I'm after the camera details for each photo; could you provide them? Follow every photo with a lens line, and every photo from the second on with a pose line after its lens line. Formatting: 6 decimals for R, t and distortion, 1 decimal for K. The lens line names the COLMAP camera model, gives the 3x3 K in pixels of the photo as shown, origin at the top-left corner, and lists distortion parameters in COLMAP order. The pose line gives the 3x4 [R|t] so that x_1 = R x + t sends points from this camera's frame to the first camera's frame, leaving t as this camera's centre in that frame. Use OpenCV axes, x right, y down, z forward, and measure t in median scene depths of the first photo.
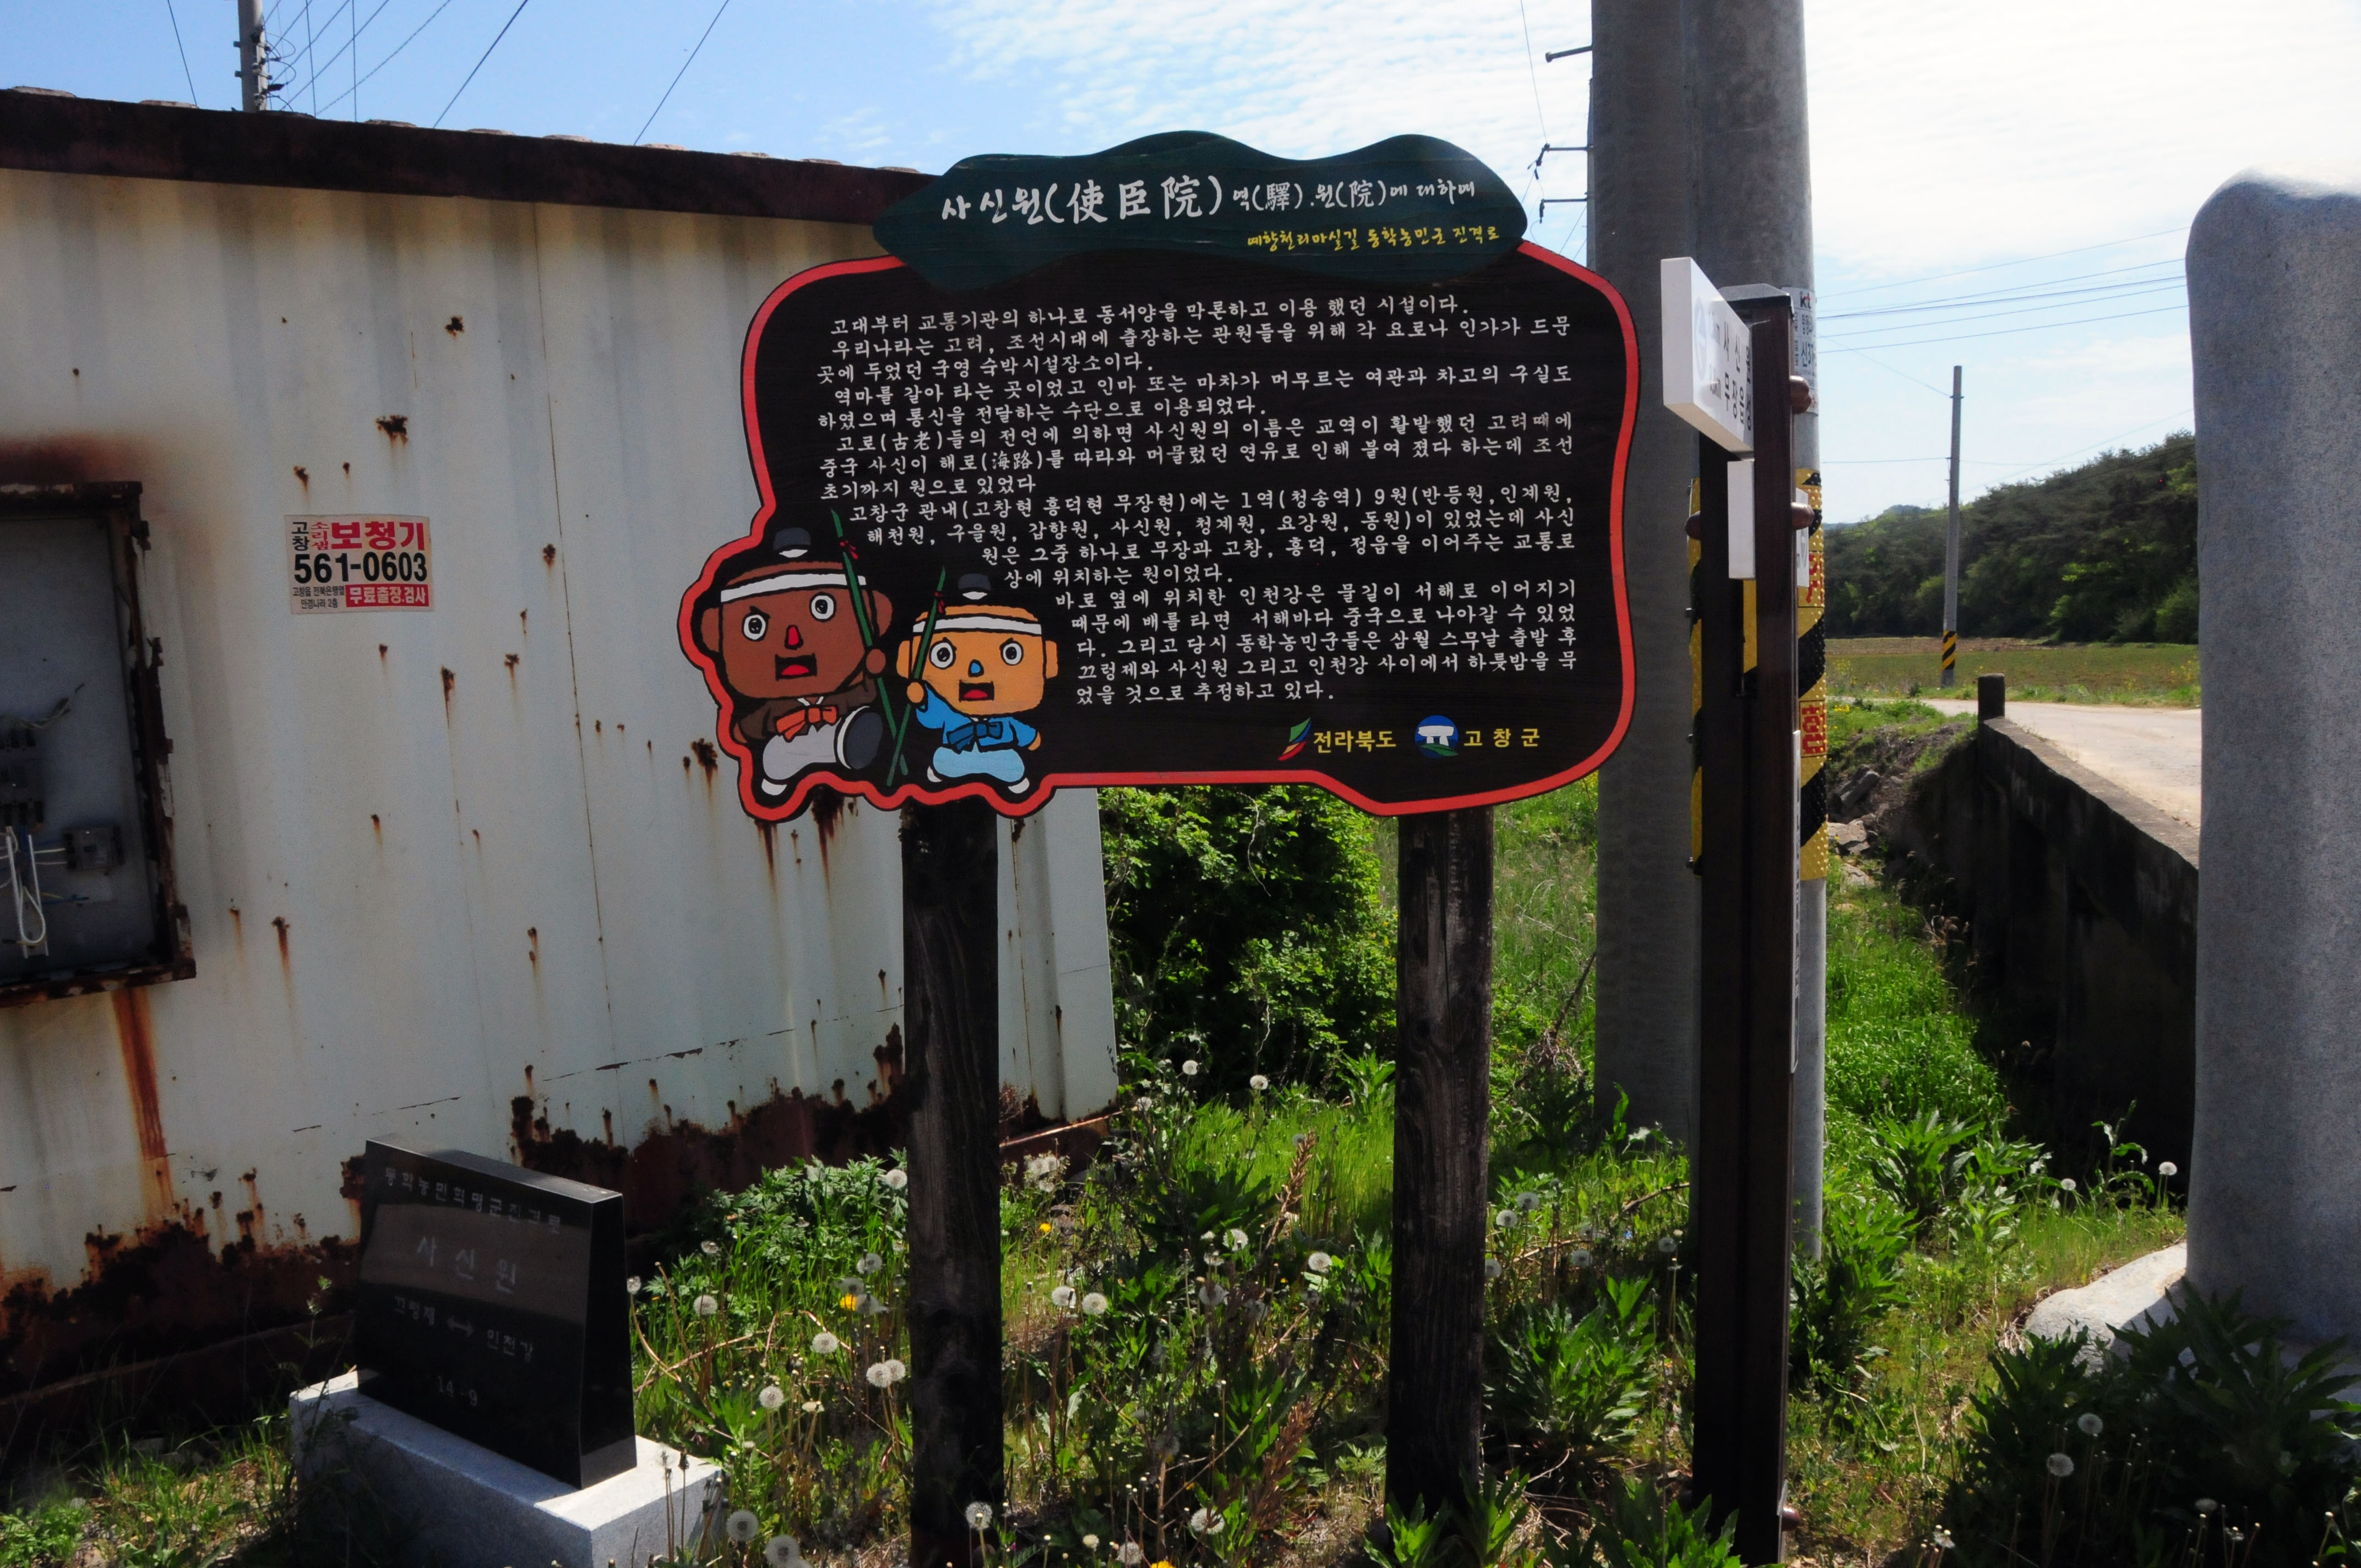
lens RADIAL K [[1835.0, 0, 1164.6], [0, 1835.0, 826.4], [0, 0, 1]] dist [-0.177511, 0.124031]
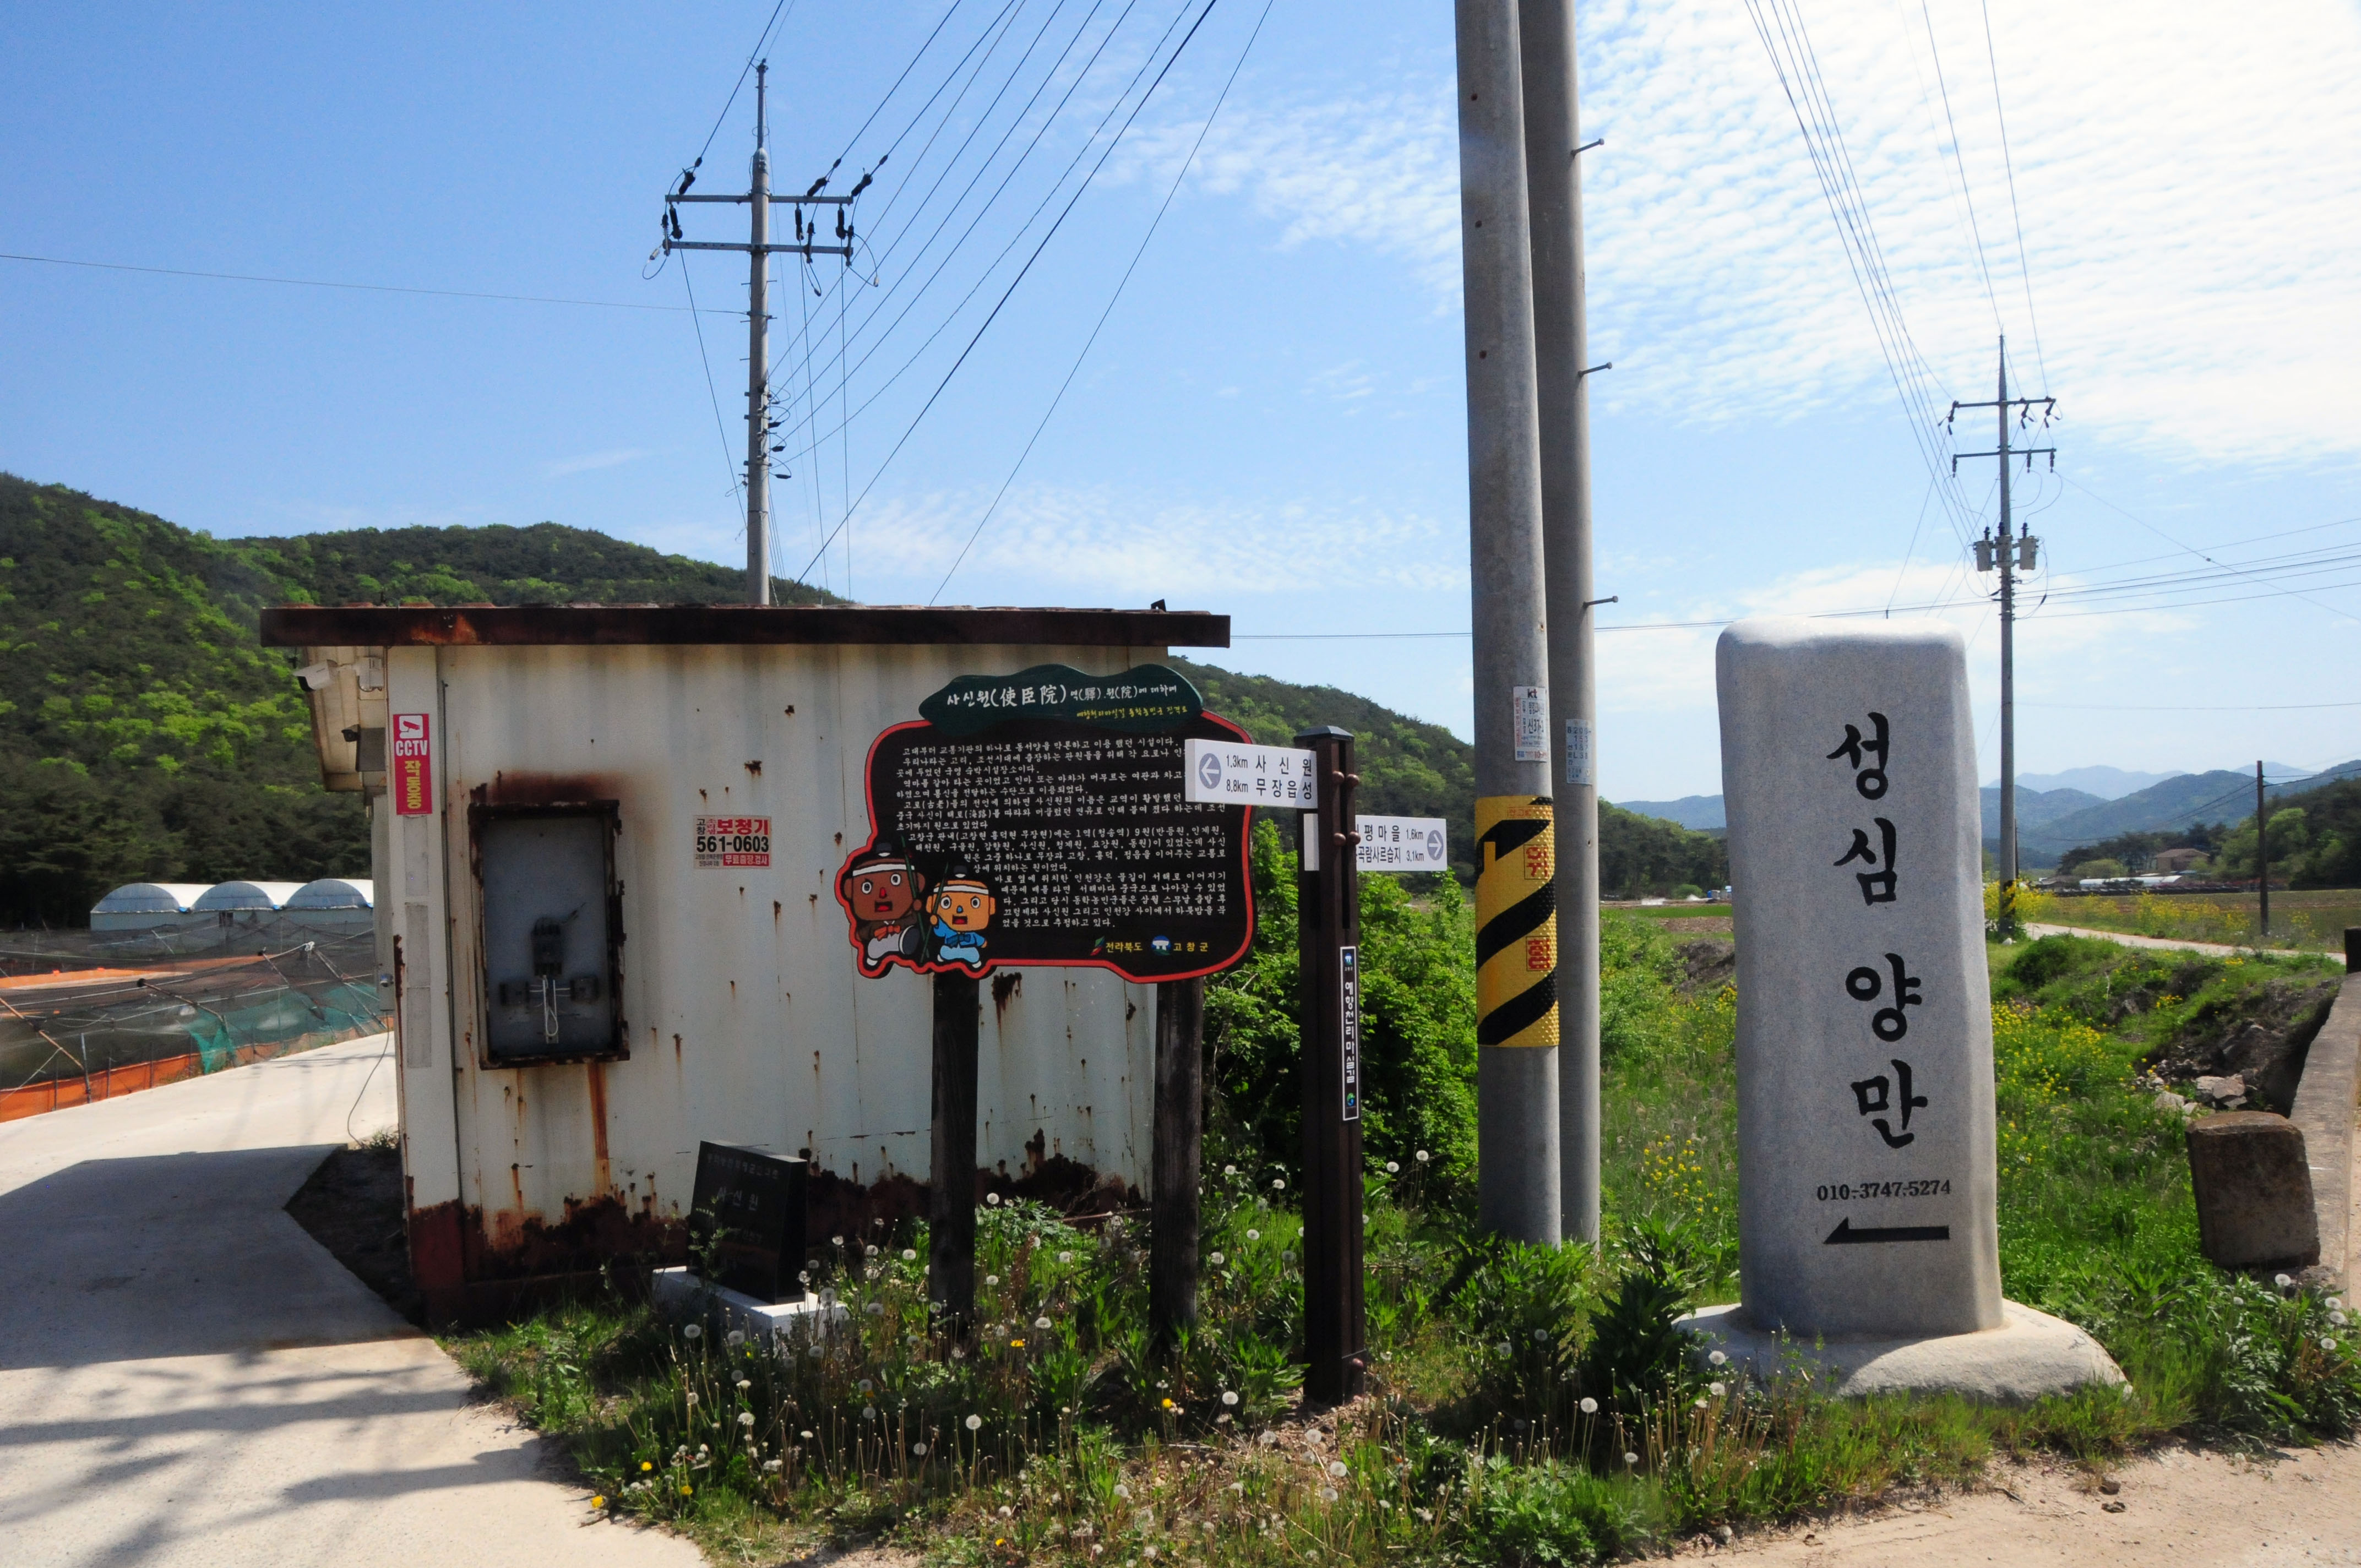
lens RADIAL K [[1874.1, 0, 1173.2], [0, 1874.1, 836.2], [0, 0, 1]] dist [-0.134366, 0.014632]
pose [[0.966234, 0.008393, -0.257529, 0.716797], [-0.040681, 0.991903, -0.120304, 0.084637], [0.254434, 0.126718, 0.958752, -1.079529]]
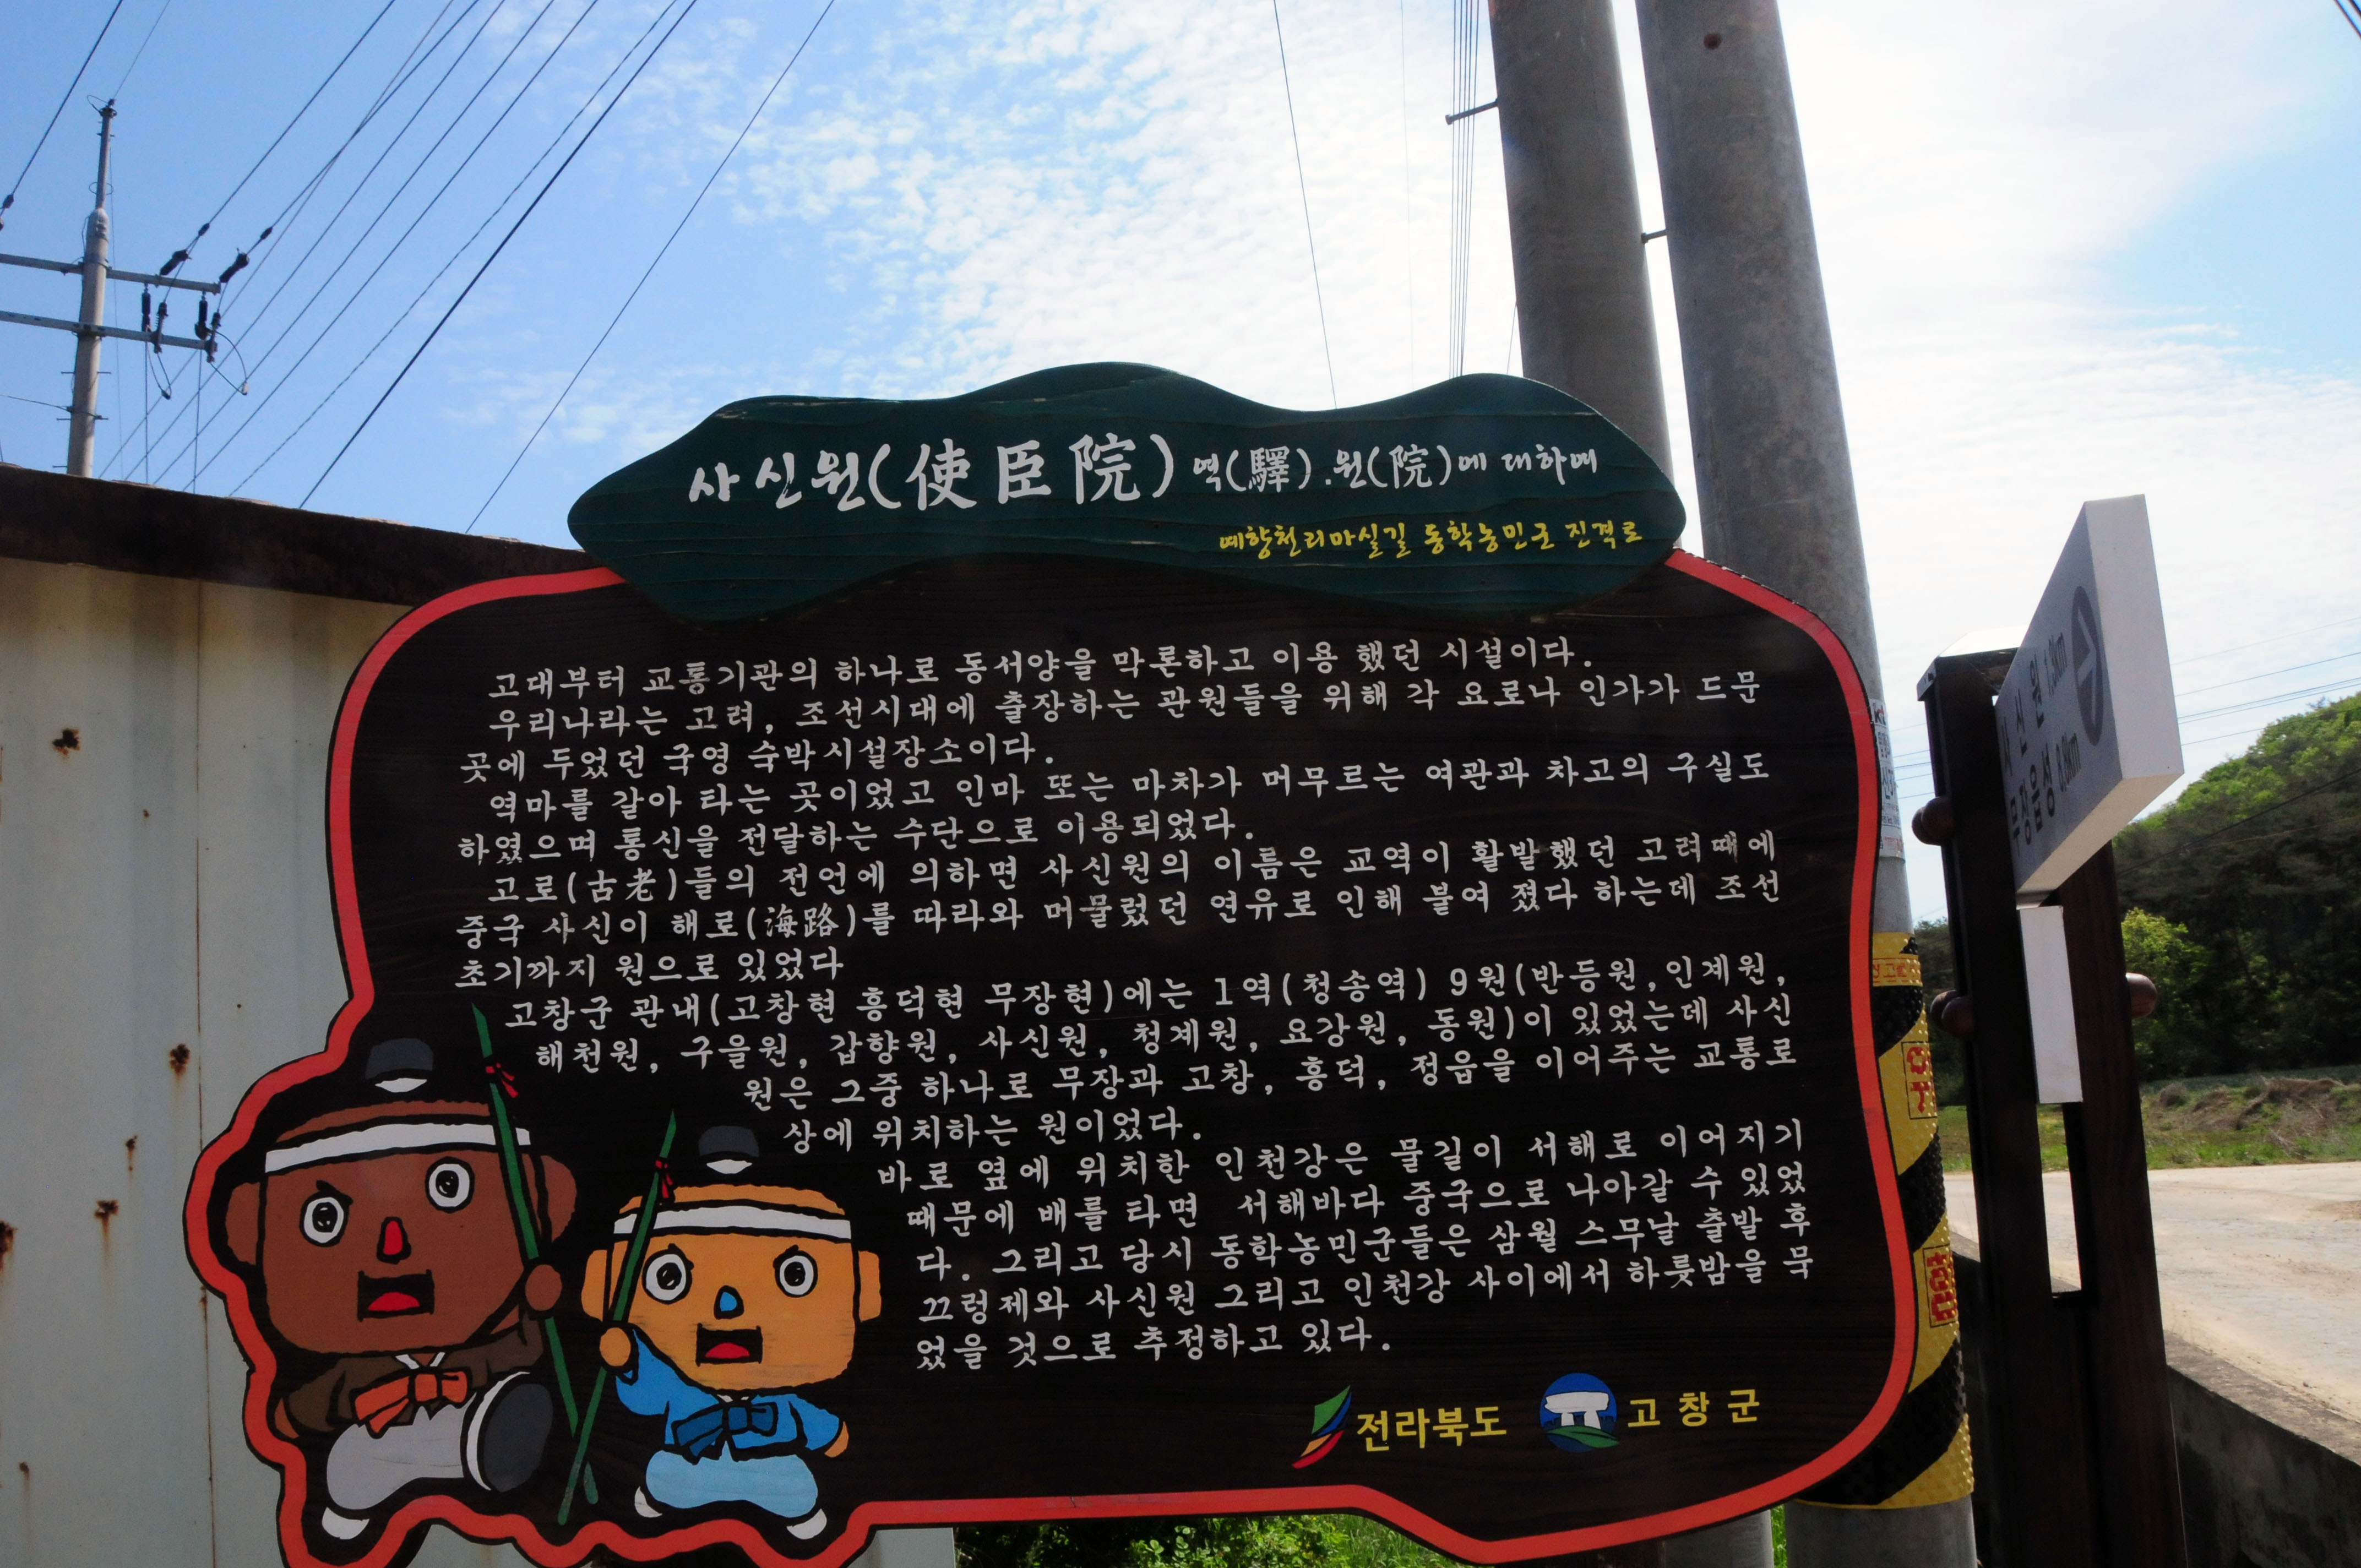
lens RADIAL K [[1825.2, 0, 1141.3], [0, 1825.2, 832.2], [0, 0, 1]] dist [-0.173714, 0.115293]
pose [[0.996601, 0.001239, 0.082366, -0.025989], [0.020623, 0.964293, -0.264035, -0.078864], [-0.079752, 0.264836, 0.960990, 0.451749]]
